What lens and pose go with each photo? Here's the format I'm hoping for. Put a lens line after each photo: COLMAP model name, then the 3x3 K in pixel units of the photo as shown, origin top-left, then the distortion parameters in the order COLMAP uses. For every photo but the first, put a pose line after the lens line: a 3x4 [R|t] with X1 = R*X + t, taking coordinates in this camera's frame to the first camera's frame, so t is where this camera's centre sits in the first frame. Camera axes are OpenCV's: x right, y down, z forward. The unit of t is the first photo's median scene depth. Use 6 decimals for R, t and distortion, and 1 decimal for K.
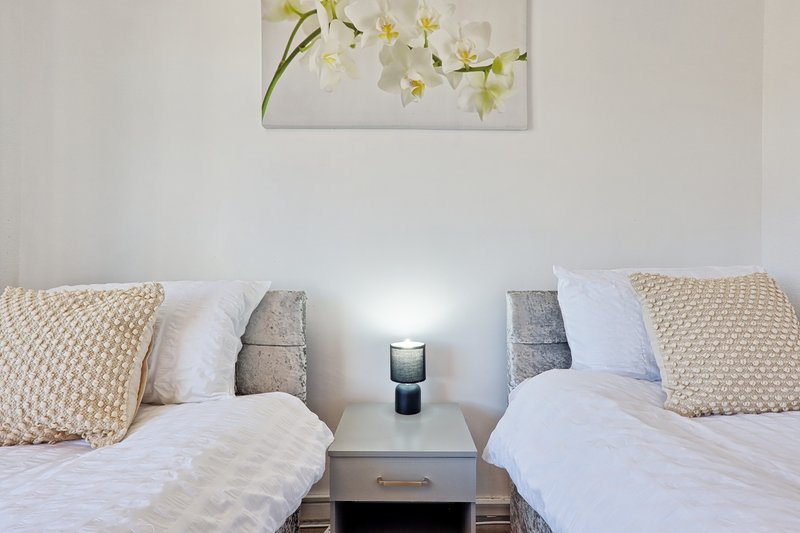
lens RADIAL K [[371.2, 0, 403.2], [0, 371.2, 269.7], [0, 0, 1]] dist [0.004310, 0.005090]
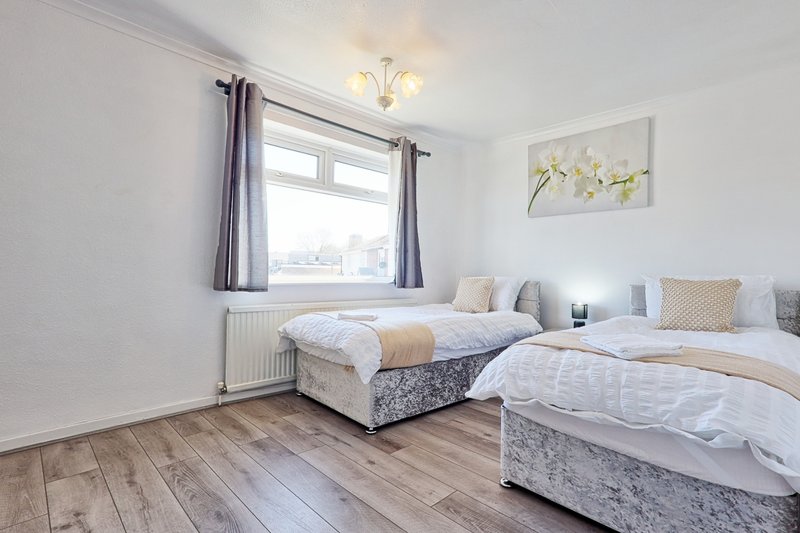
lens RADIAL K [[390.4, 0, 401.4], [0, 390.4, 268.1], [0, 0, 1]] dist [-0.000988, -0.000058]
pose [[0.684809, 0.011095, -0.728638, 0.995591], [-0.004157, 0.999927, 0.011319, -0.060252], [0.728711, -0.004722, 0.684805, -1.500163]]
